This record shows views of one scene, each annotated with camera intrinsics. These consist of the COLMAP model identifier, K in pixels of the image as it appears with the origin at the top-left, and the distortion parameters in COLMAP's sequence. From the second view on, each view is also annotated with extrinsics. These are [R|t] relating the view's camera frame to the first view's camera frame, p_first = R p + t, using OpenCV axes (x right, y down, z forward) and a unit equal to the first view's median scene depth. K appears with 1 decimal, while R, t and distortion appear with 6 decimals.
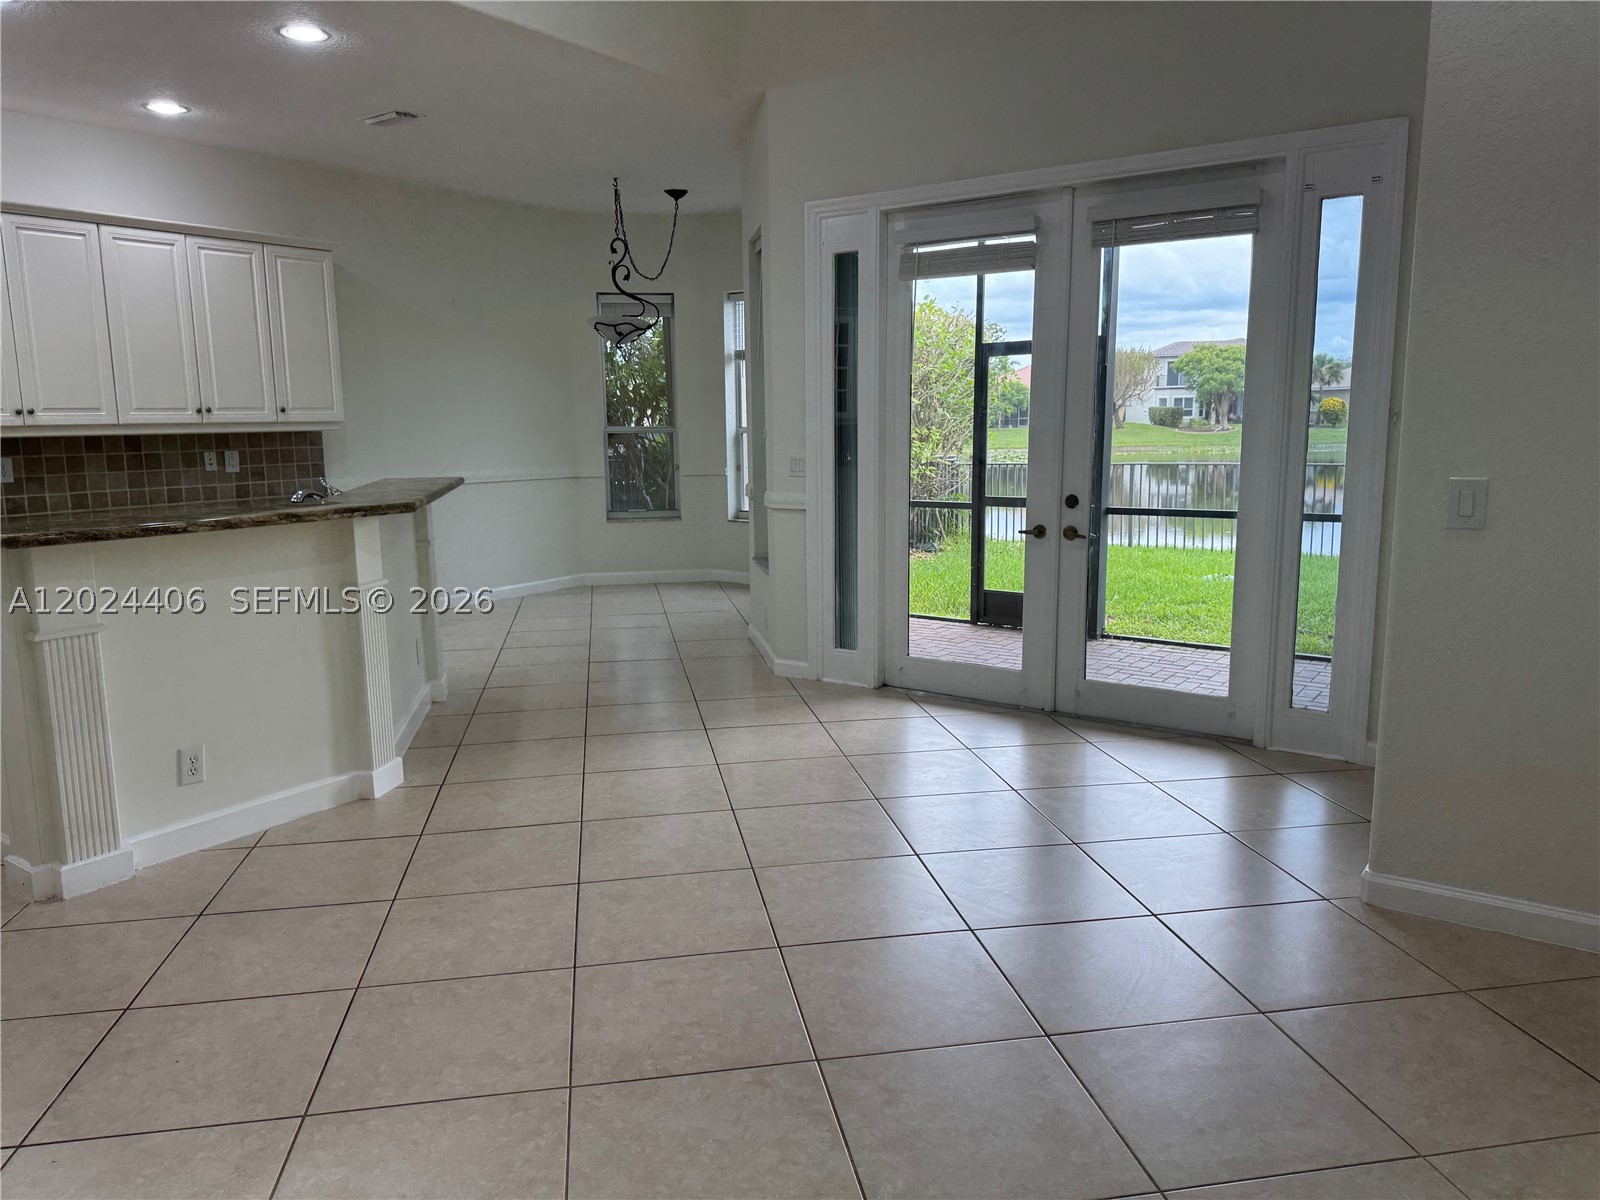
lens RADIAL K [[1128.4, 0, 791.4], [0, 1128.4, 597.4], [0, 0, 1]] dist [0.094238, -0.139156]
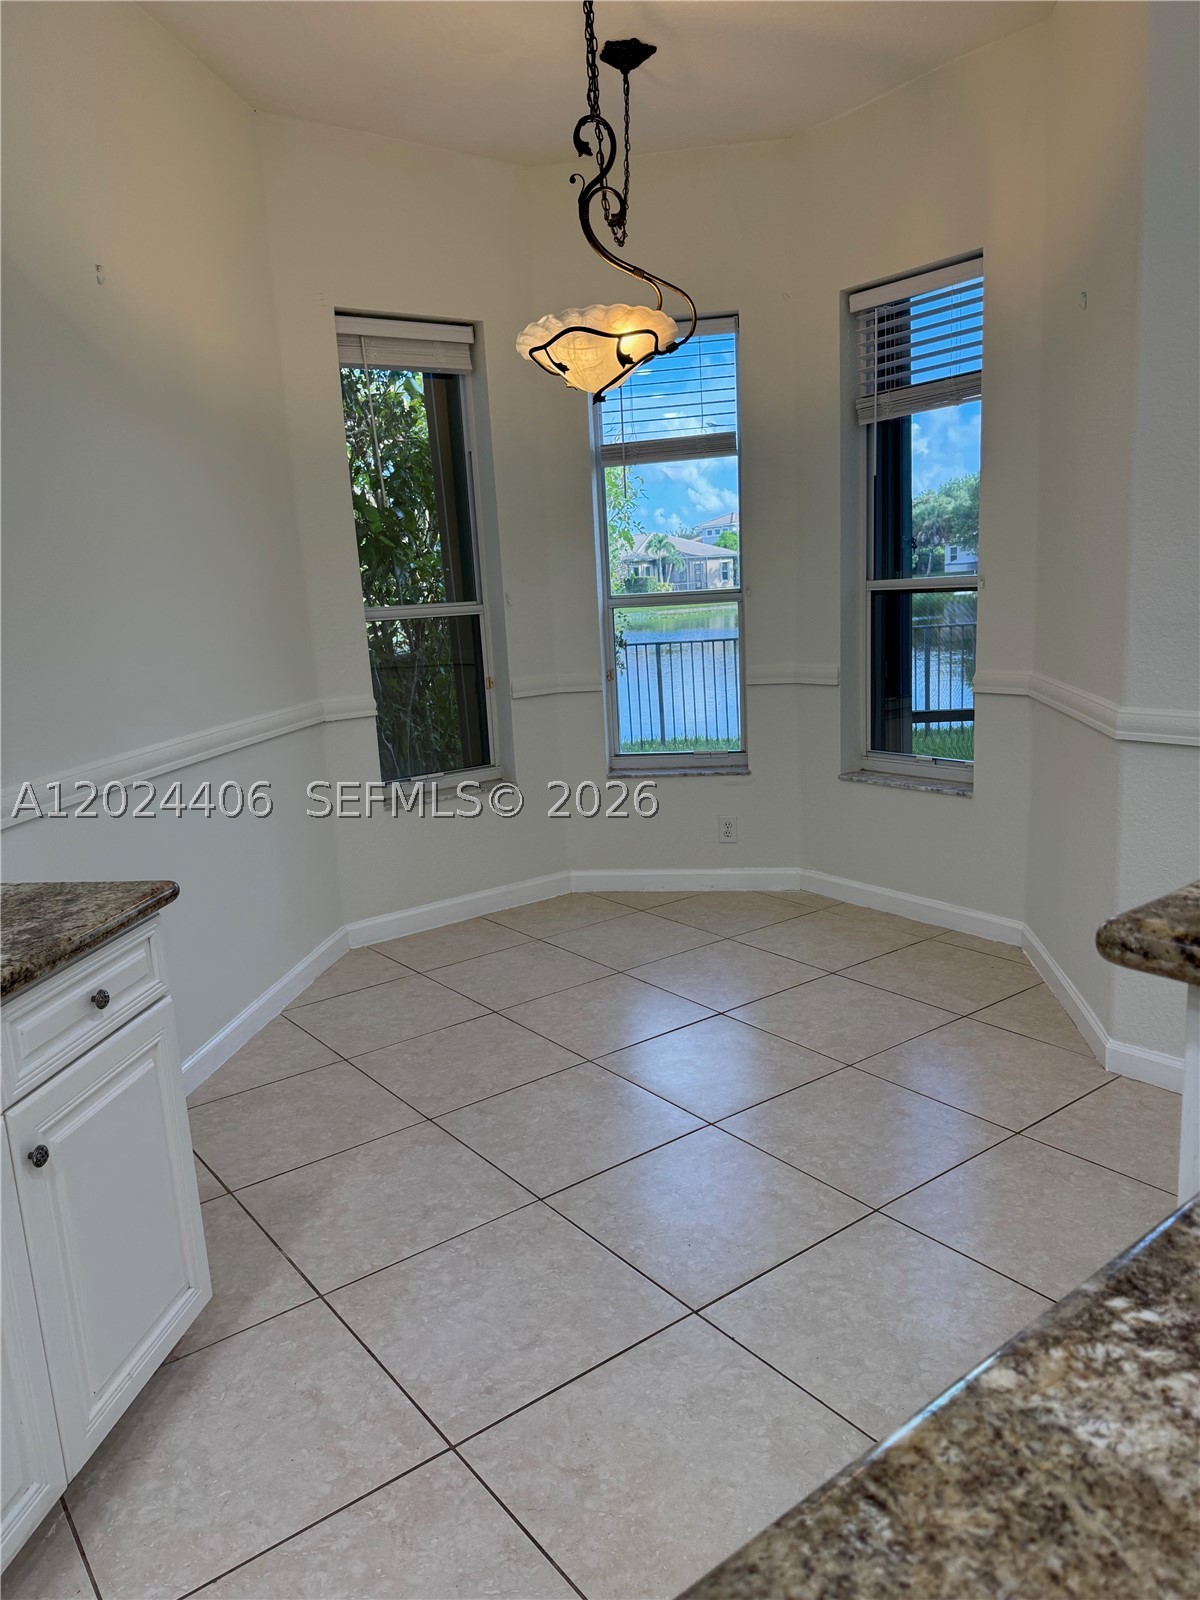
lens RADIAL K [[1119.9, 0, 604.4], [0, 1119.9, 809.7], [0, 0, 1]] dist [0.086679, -0.117125]
pose [[0.887576, -0.128565, 0.442357, -0.467247], [0.117196, 0.991690, 0.053071, -0.130372], [-0.445504, 0.004738, 0.895267, 0.858274]]
